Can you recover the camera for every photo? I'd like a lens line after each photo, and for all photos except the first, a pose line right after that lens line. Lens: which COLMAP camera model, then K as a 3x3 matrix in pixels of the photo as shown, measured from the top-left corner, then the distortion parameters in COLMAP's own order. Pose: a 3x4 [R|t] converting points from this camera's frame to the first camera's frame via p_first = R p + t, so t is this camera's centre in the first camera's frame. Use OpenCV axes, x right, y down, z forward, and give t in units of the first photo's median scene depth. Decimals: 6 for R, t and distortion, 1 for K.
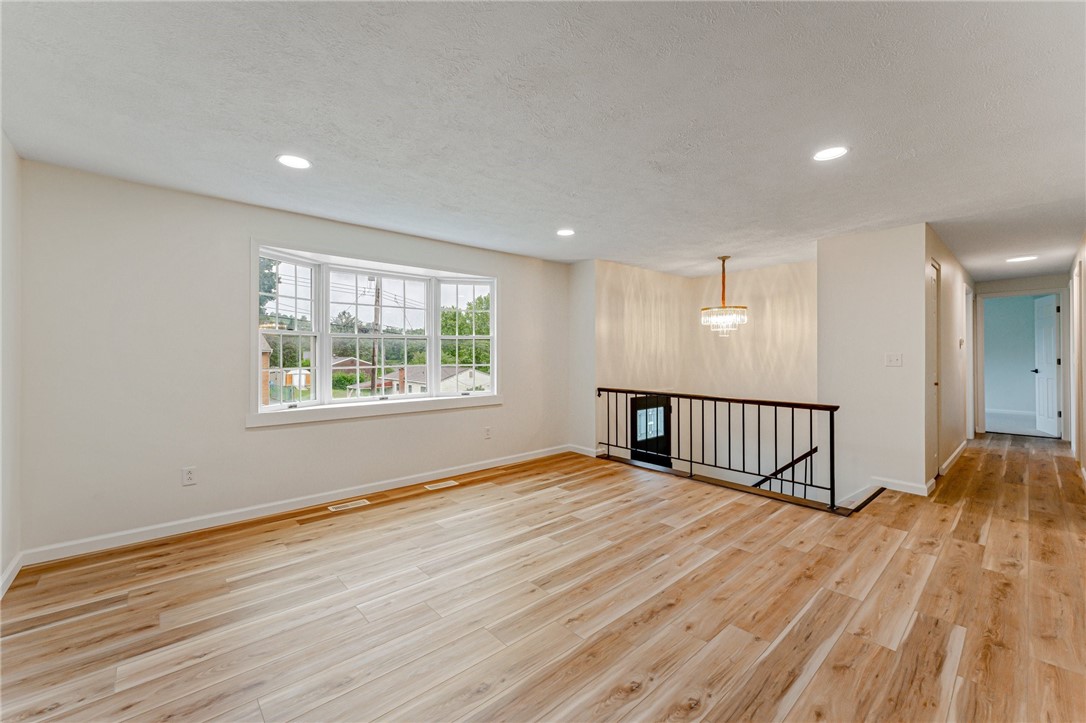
lens RADIAL K [[435.4, 0, 542.0], [0, 435.4, 362.5], [0, 0, 1]] dist [0.000247, 0.000564]
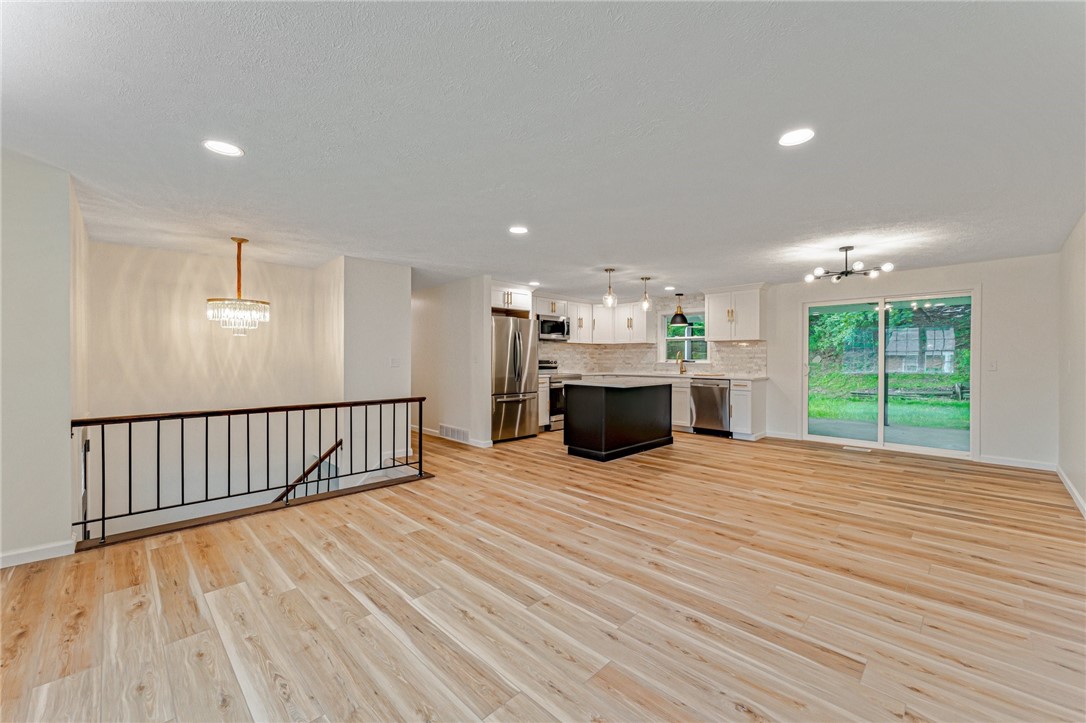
lens RADIAL K [[435.4, 0, 542.5], [0, 435.4, 359.4], [0, 0, 1]] dist [0.000247, 0.000564]
pose [[-0.053750, -0.001806, 0.998553, -0.631983], [0.017471, 0.999844, 0.002748, -0.009921], [-0.998402, 0.017593, -0.053711, 0.681727]]
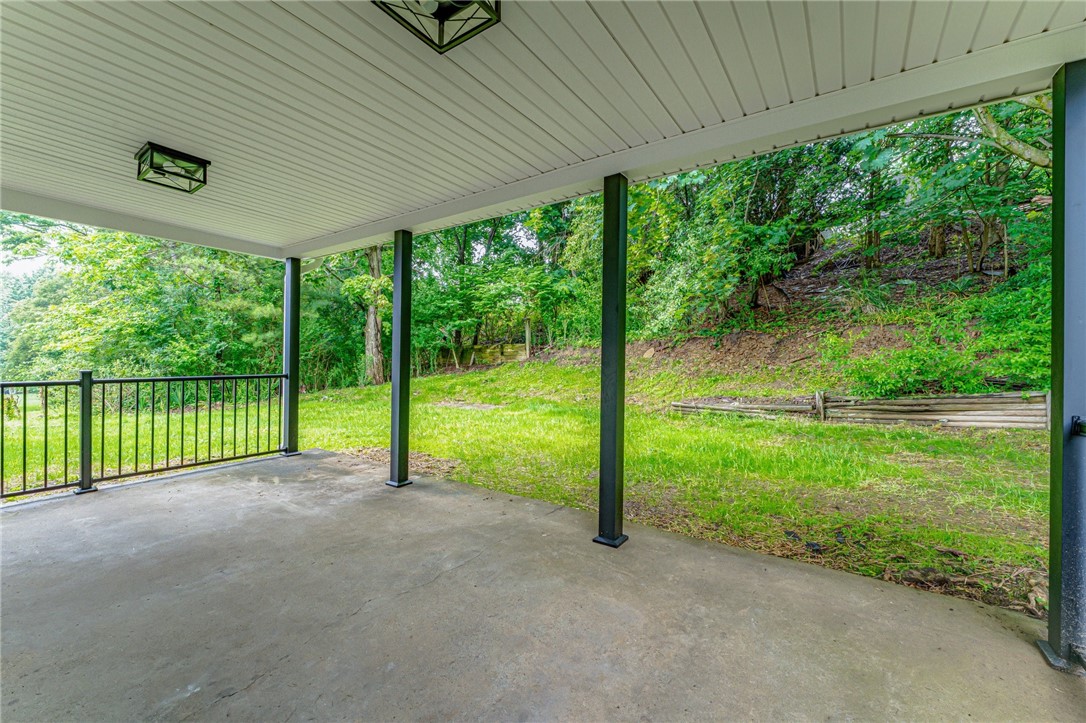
lens RADIAL K [[435.4, 0, 547.4], [0, 435.4, 354.0], [0, 0, 1]] dist [0.000247, 0.000564]
pose [[-0.246885, 0.001186, 0.969044, 0.944157], [0.008782, 0.999961, 0.001014, 0.055213], [-0.969005, 0.008761, -0.246886, -1.016918]]
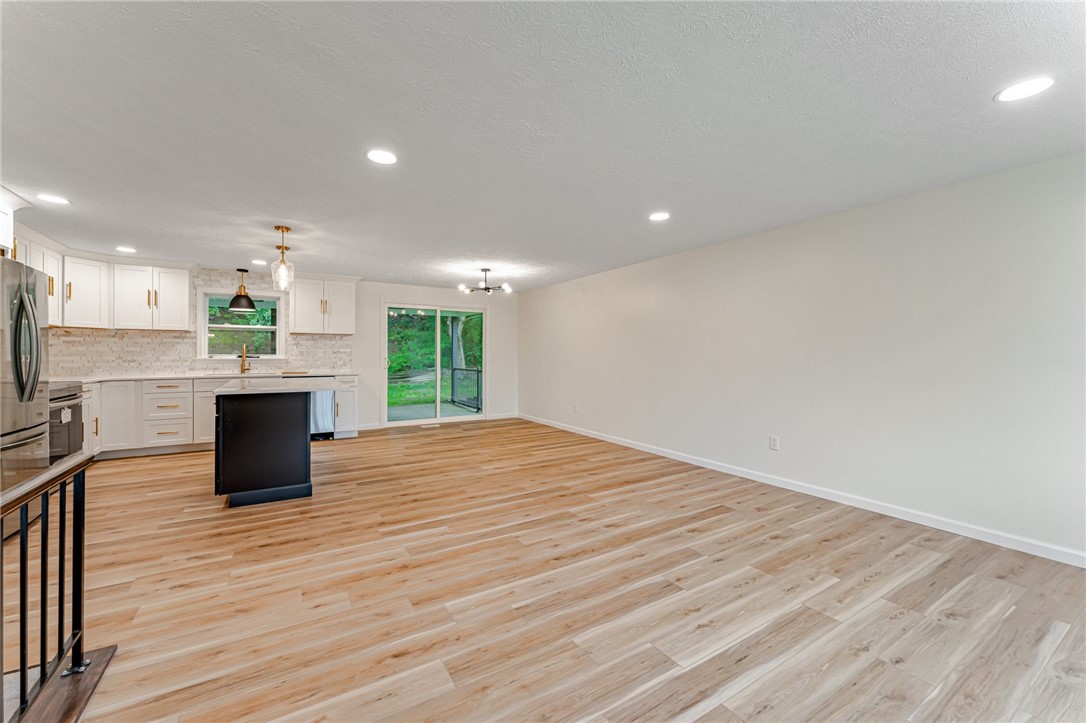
lens RADIAL K [[435.4, 0, 541.9], [0, 435.4, 355.1], [0, 0, 1]] dist [0.000247, 0.000564]
pose [[-0.984735, -0.001121, 0.174057, 0.077304], [0.002454, 0.999790, 0.020323, -0.020718], [-0.174043, 0.020440, -0.984526, 1.341169]]
